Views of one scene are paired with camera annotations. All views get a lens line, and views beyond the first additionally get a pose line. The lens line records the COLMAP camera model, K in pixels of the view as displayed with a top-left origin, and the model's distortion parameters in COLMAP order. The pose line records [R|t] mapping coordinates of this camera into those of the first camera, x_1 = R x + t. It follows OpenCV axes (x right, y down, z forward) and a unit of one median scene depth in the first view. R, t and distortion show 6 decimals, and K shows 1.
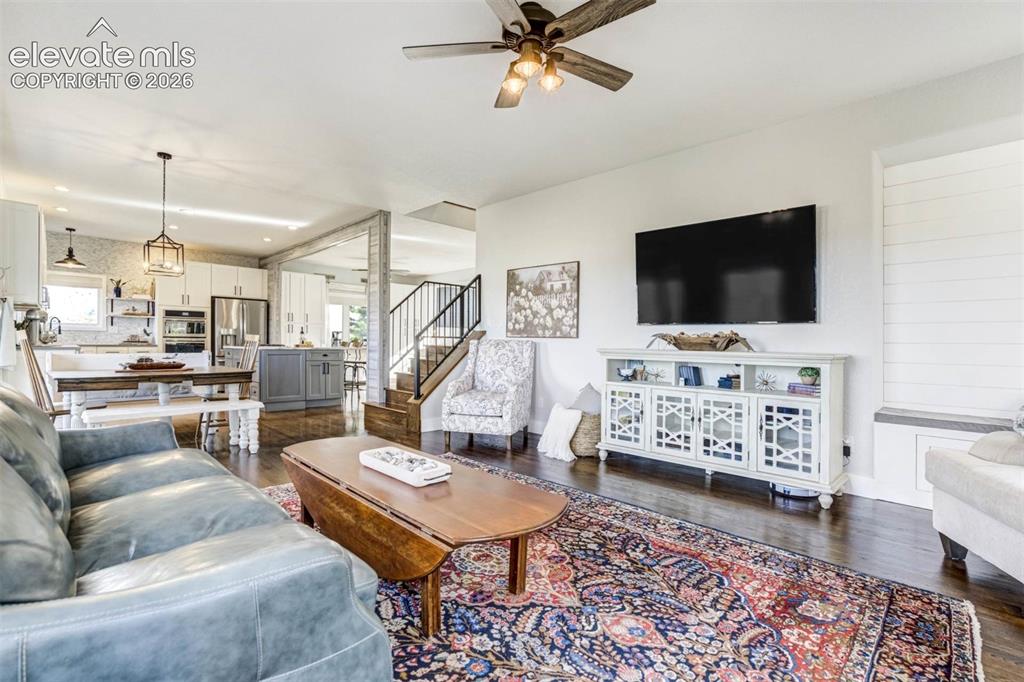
lens RADIAL K [[470.2, 0, 511.7], [0, 470.2, 339.3], [0, 0, 1]] dist [-0.001018, -0.000060]
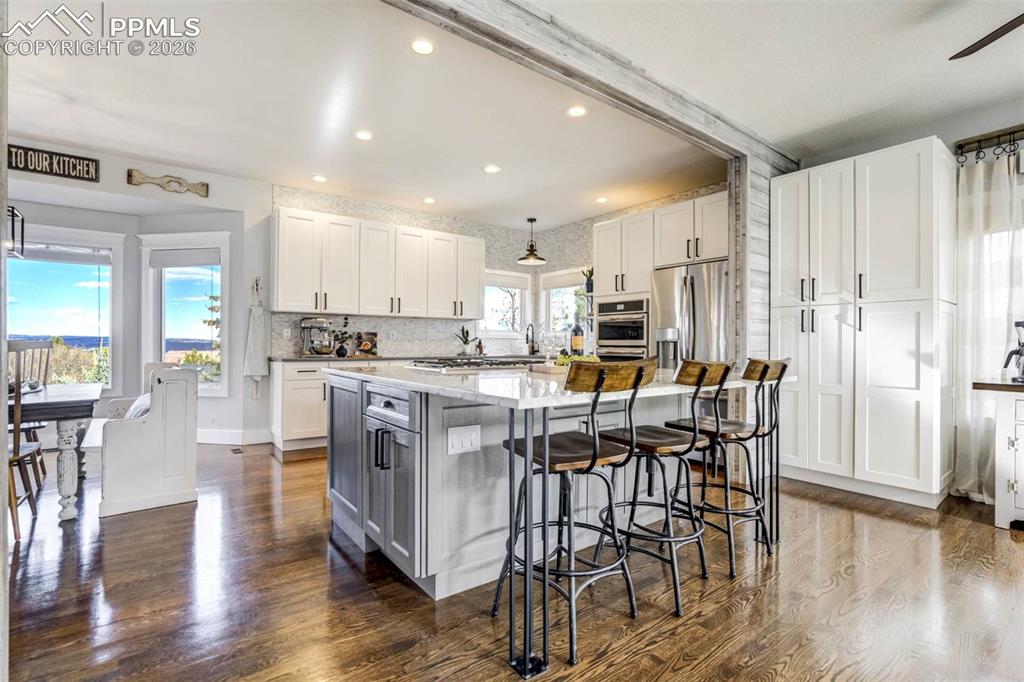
lens RADIAL K [[470.2, 0, 511.6], [0, 470.2, 343.8], [0, 0, 1]] dist [-0.001018, -0.000060]
pose [[-0.137353, -0.012092, -0.990448, -0.075981], [-0.004415, 0.999923, -0.011595, 0.001167], [0.990512, 0.002780, -0.137395, 0.945090]]
